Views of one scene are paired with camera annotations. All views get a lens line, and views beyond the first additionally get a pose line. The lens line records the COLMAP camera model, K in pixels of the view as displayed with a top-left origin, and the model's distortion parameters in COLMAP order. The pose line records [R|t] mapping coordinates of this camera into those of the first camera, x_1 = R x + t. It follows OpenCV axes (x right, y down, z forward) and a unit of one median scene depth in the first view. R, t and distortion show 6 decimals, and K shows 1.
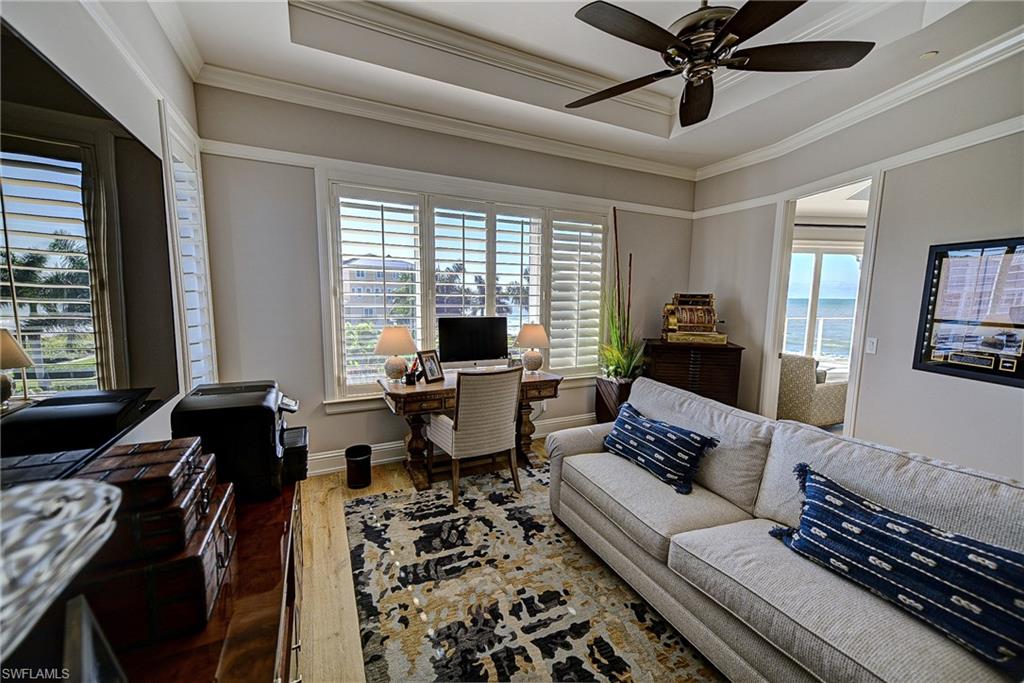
lens RADIAL K [[396.3, 0, 512.0], [0, 396.3, 341.5], [0, 0, 1]] dist [0.001599, 0.000070]
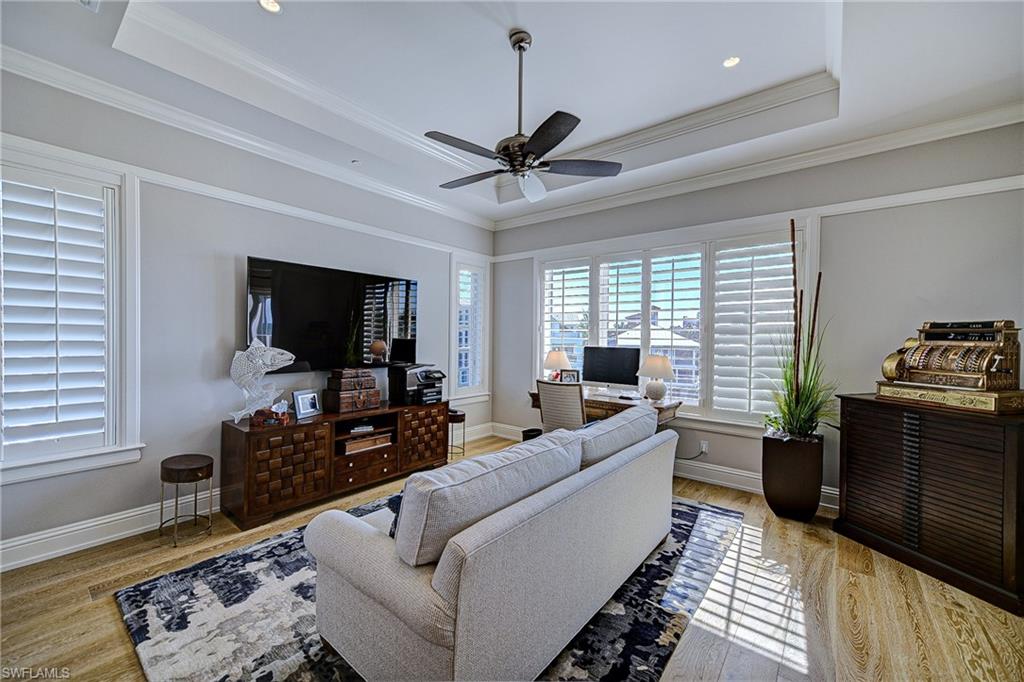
lens RADIAL K [[396.3, 0, 512.0], [0, 396.3, 341.0], [0, 0, 1]] dist [0.001599, 0.000070]
pose [[0.413172, 0.003729, -0.910645, 0.840356], [-0.118170, 0.991756, -0.049554, 0.017555], [0.902953, 0.128085, 0.410207, 0.205054]]
